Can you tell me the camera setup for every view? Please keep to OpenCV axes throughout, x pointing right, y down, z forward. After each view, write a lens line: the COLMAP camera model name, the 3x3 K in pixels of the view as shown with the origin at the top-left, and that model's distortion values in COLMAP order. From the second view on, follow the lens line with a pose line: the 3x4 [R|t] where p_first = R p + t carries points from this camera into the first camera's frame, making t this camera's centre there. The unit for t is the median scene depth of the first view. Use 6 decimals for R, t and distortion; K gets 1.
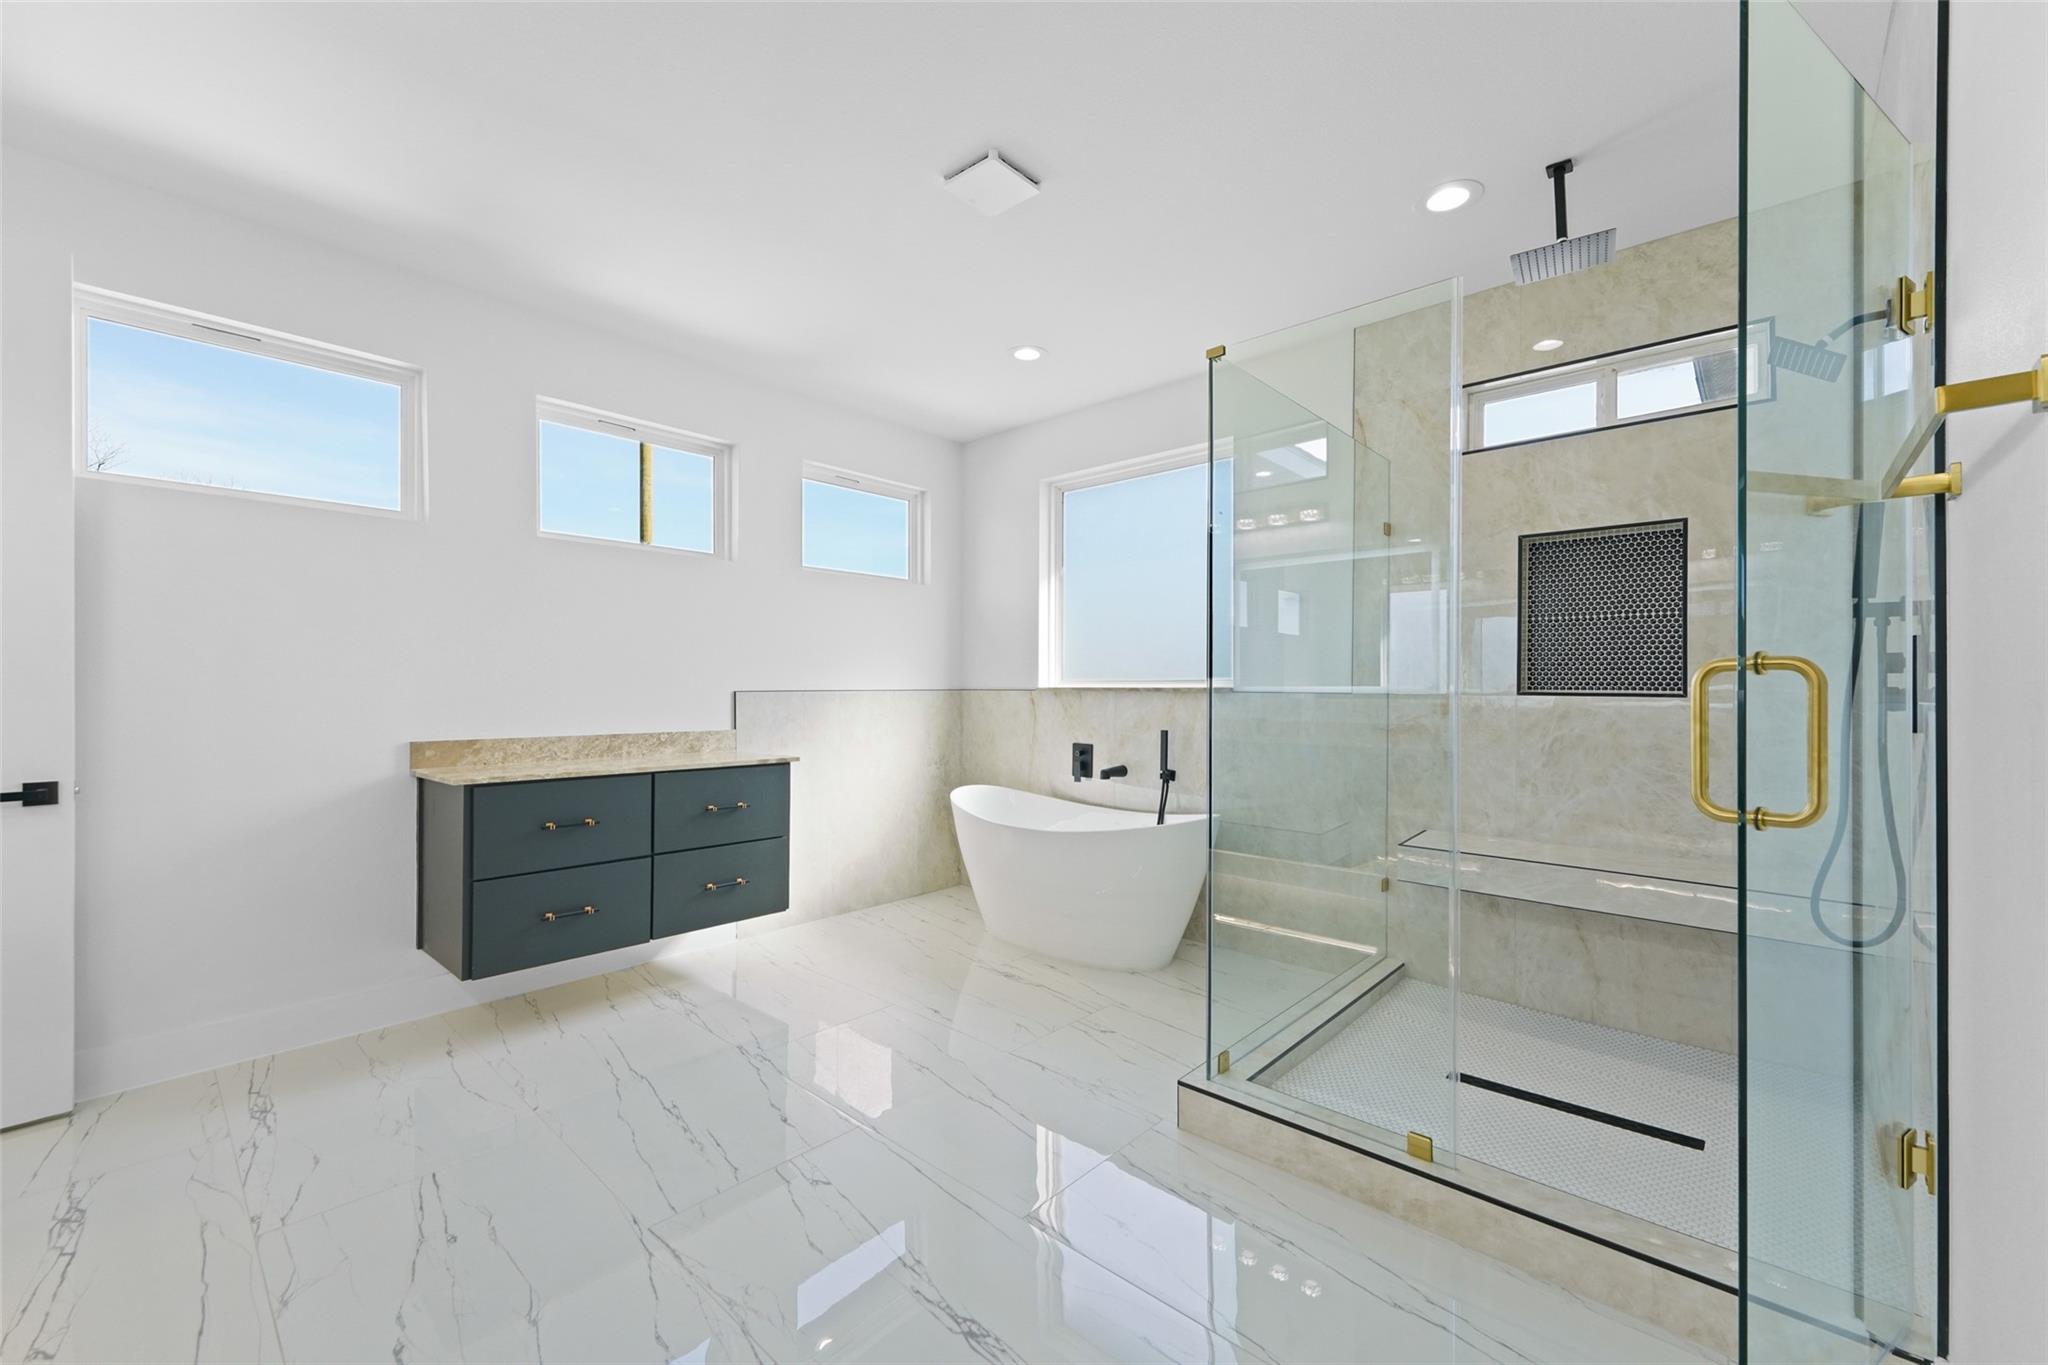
lens RADIAL K [[820.8, 0, 1011.7], [0, 820.8, 691.6], [0, 0, 1]] dist [-0.001103, -0.000142]
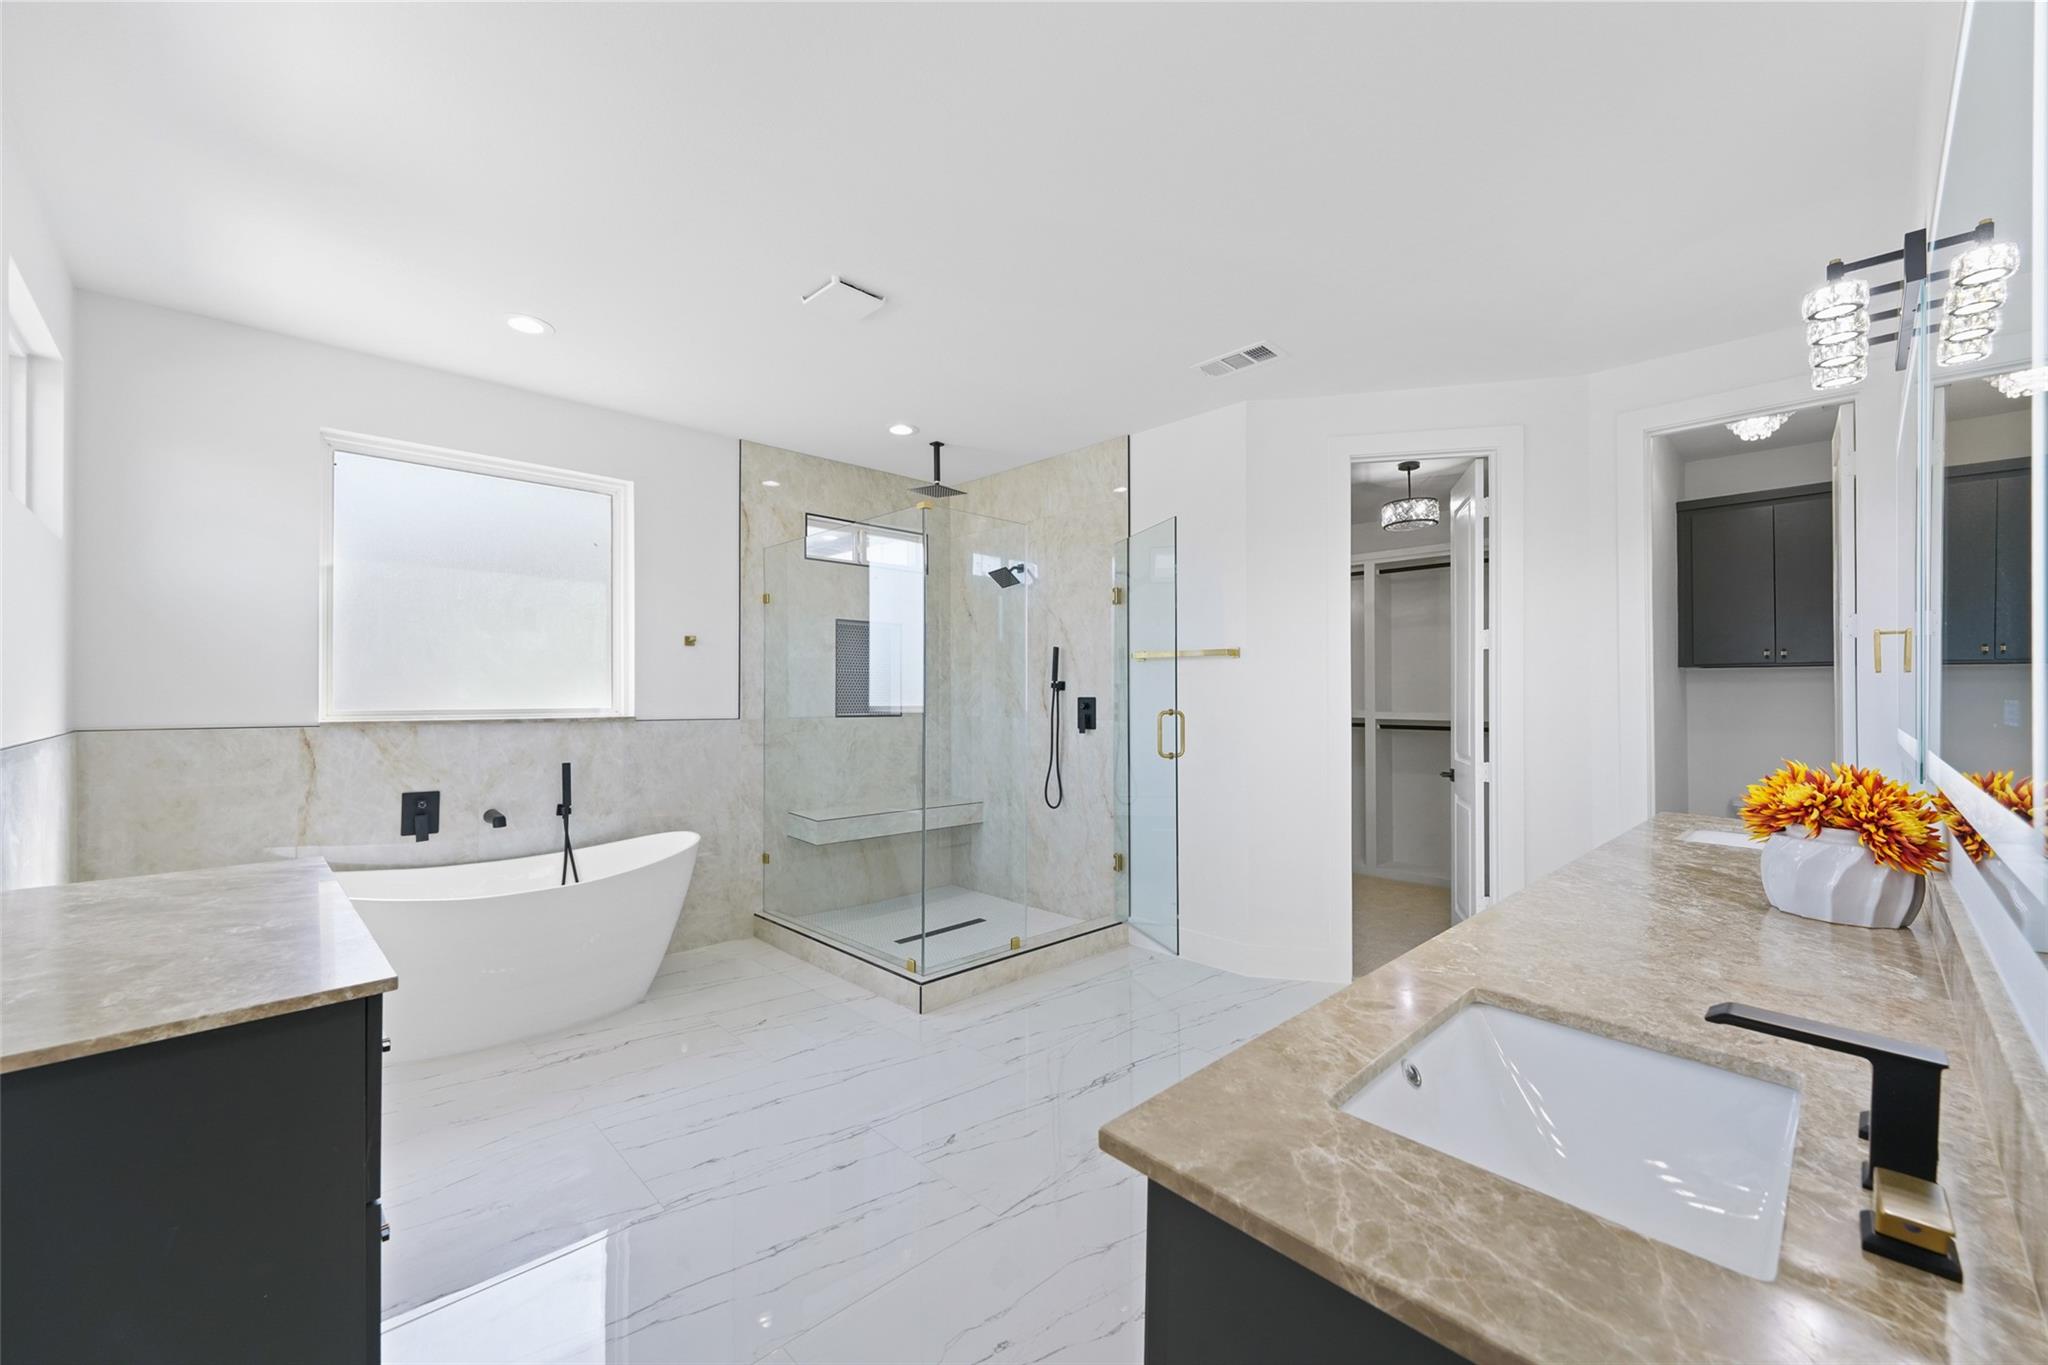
lens RADIAL K [[820.8, 0, 1011.3], [0, 820.8, 685.5], [0, 0, 1]] dist [-0.001103, -0.000142]
pose [[0.057860, 0.008708, 0.998287, -0.856150], [0.005784, 0.999942, -0.009057, -0.036266], [-0.998308, 0.006298, 0.057806, 0.495066]]
